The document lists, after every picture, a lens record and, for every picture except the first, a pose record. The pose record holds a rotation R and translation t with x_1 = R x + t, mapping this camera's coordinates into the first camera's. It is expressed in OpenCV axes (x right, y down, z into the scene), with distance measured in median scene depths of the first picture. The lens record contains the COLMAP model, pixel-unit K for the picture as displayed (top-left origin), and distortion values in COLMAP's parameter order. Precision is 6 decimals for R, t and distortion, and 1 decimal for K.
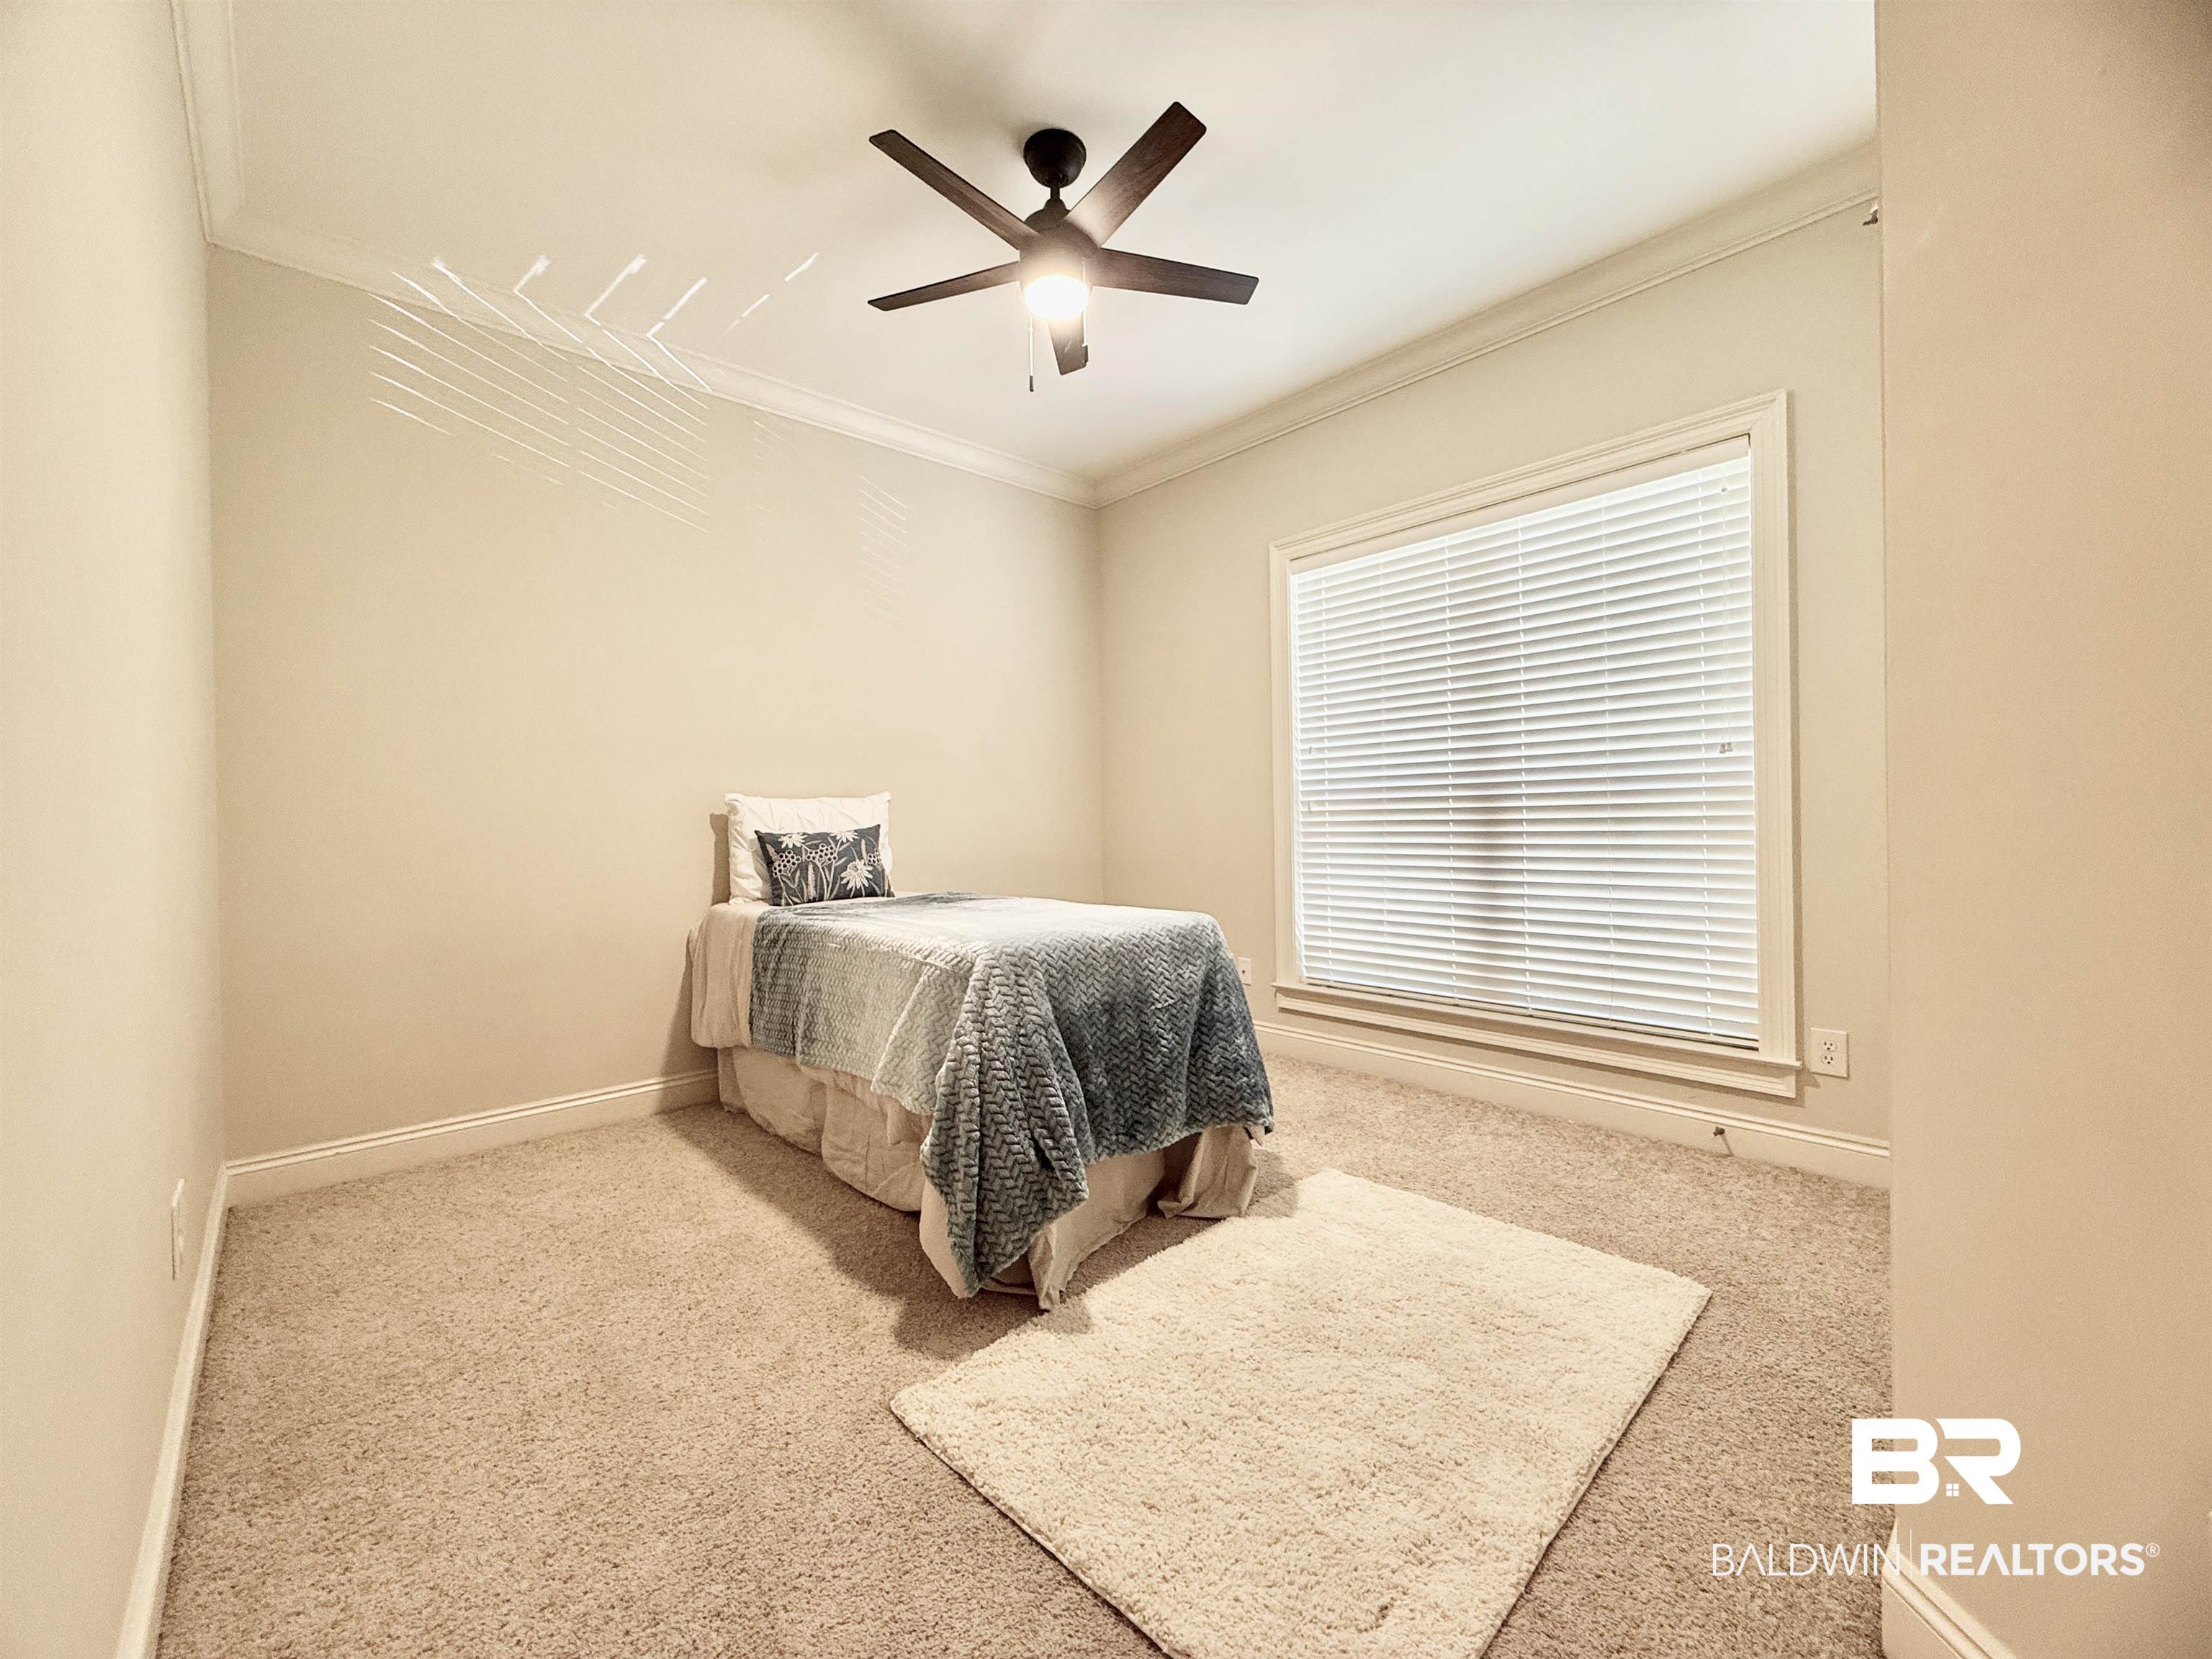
lens RADIAL K [[880.1, 0, 1105.2], [0, 880.1, 833.7], [0, 0, 1]] dist [0.000119, -0.000117]
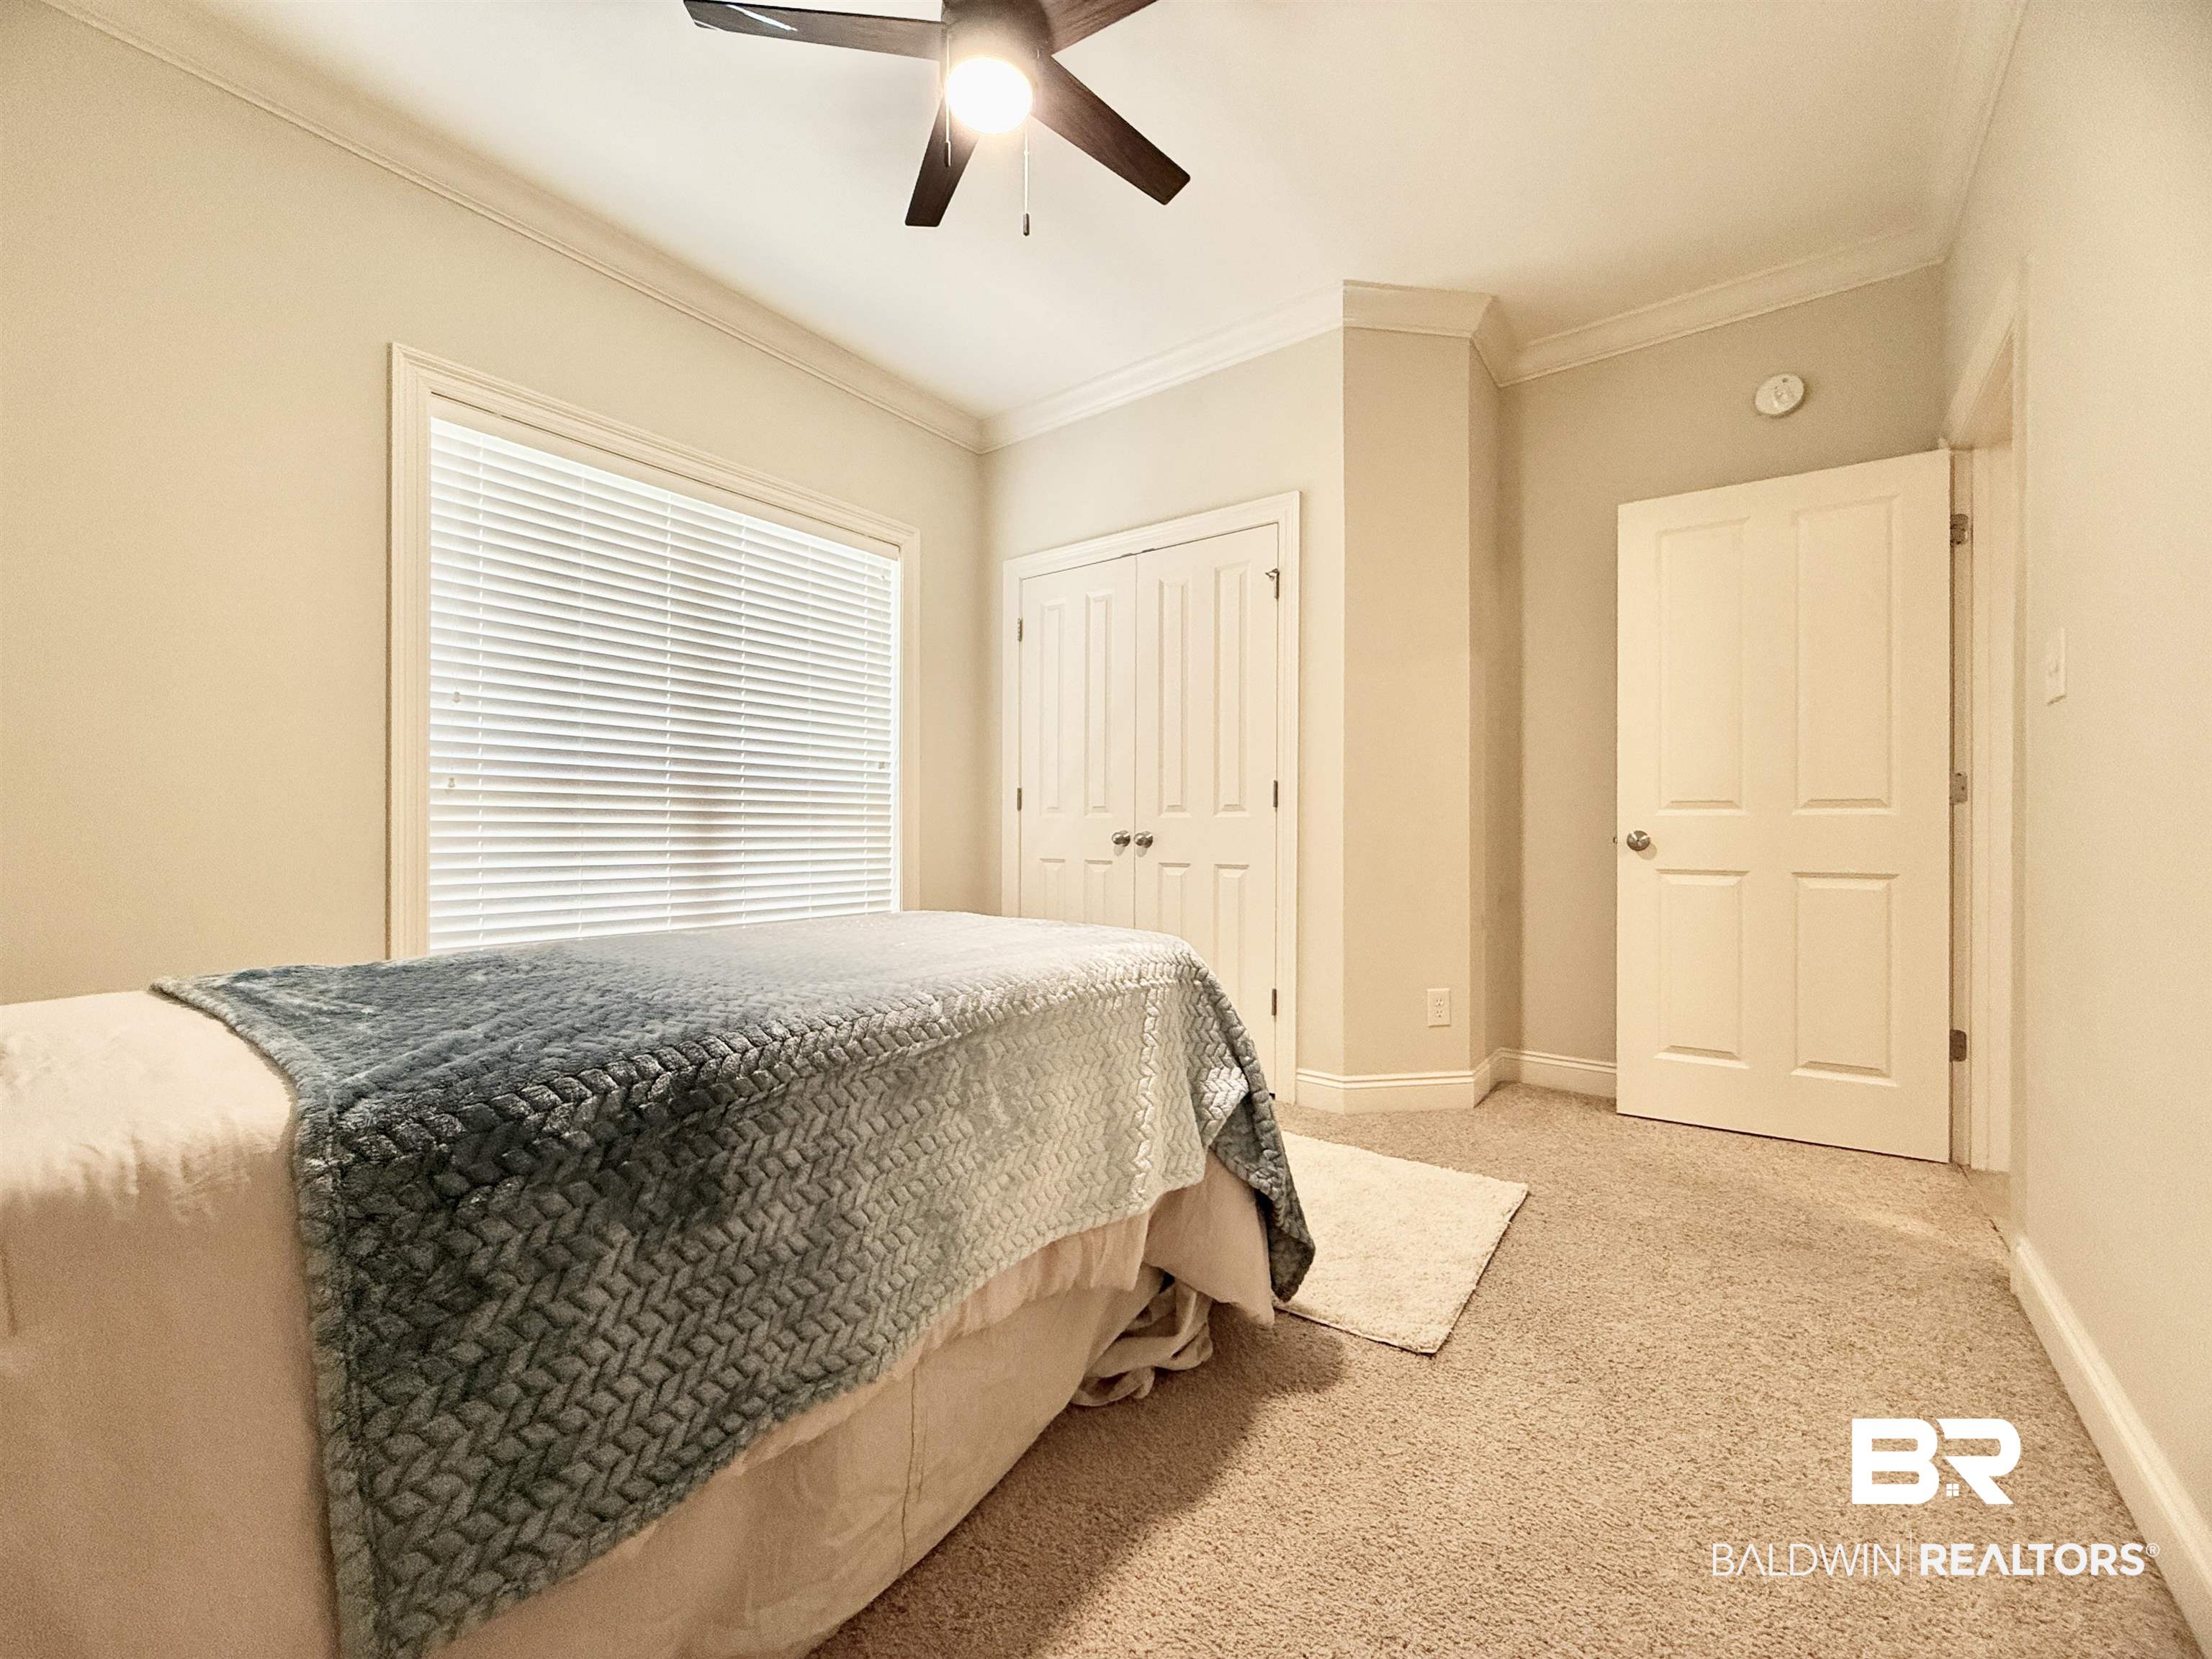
lens RADIAL K [[880.1, 0, 1106.1], [0, 880.1, 828.8], [0, 0, 1]] dist [0.000119, -0.000117]
pose [[-0.161044, 0.014185, 0.986845, -0.557465], [0.003788, 0.999898, -0.013754, 0.016284], [-0.986940, 0.001523, -0.161082, 0.708634]]
